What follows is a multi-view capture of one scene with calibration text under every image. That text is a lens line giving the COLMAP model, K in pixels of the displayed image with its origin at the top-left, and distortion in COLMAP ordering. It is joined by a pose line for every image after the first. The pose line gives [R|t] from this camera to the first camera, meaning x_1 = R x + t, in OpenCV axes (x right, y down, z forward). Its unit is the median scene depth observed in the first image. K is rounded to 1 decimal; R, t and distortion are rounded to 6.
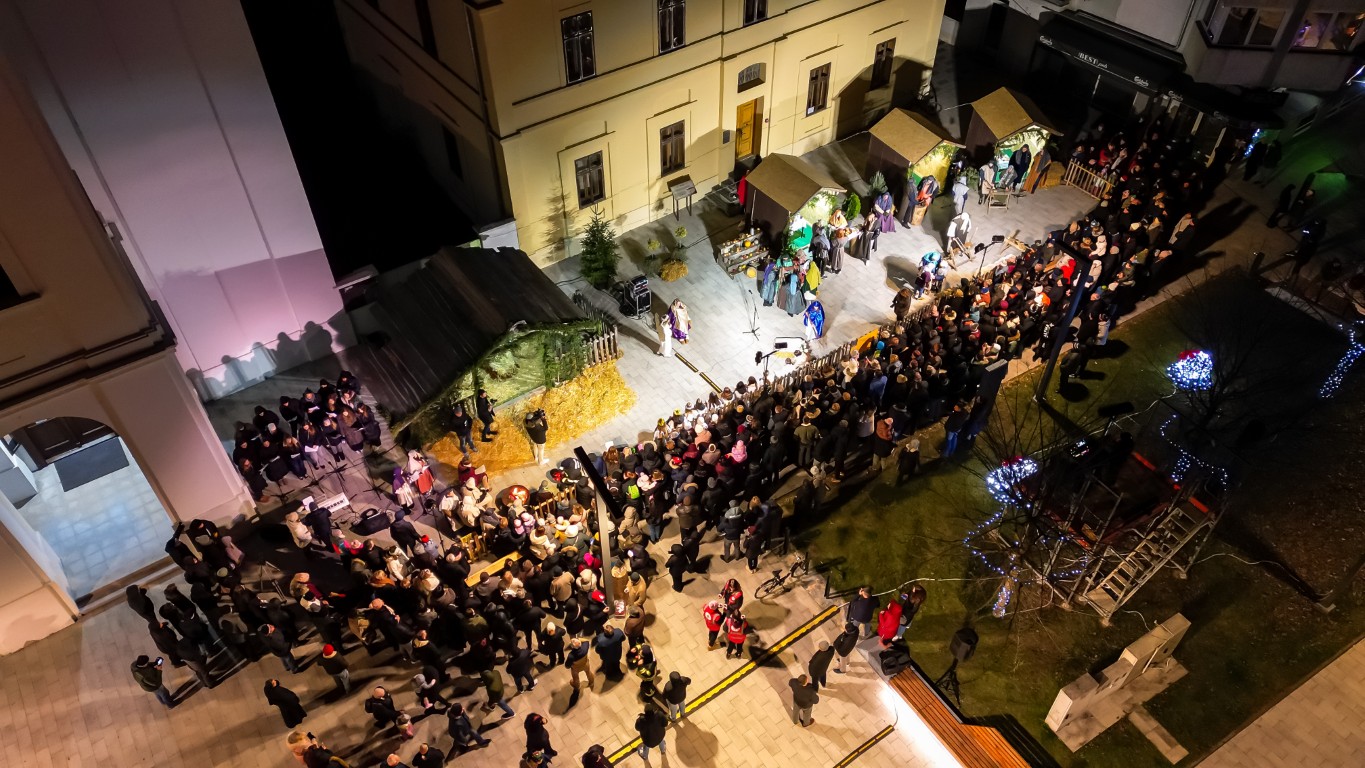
lens RADIAL K [[943.6, 0, 682.5], [0, 943.6, 384.0], [0, 0, 1]] dist [0.108237, -0.091705]
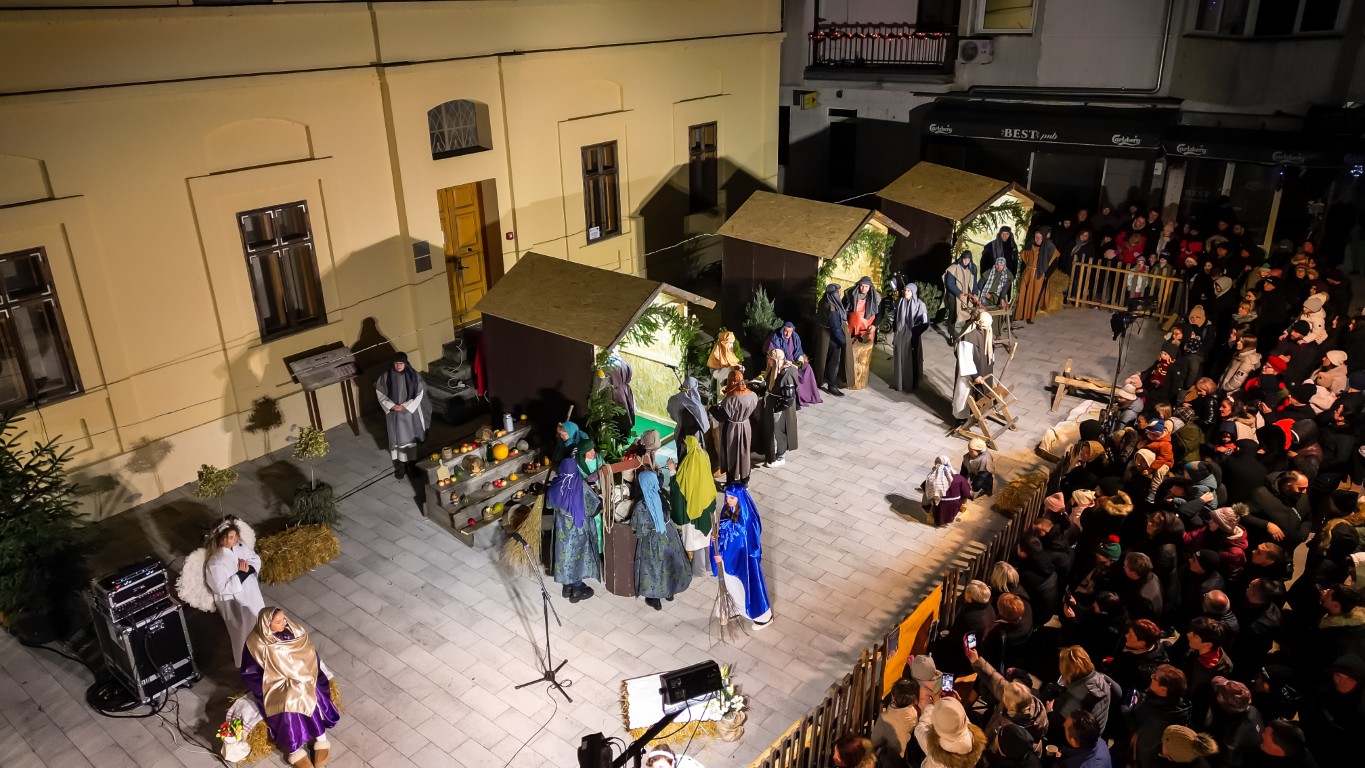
lens RADIAL K [[949.5, 0, 680.4], [0, 949.5, 381.2], [0, 0, 1]] dist [0.092337, -0.089965]
pose [[0.961413, -0.117954, 0.248540, 0.046080], [0.204200, 0.911365, -0.357375, -0.020632], [-0.184357, 0.394337, 0.900284, 0.622198]]
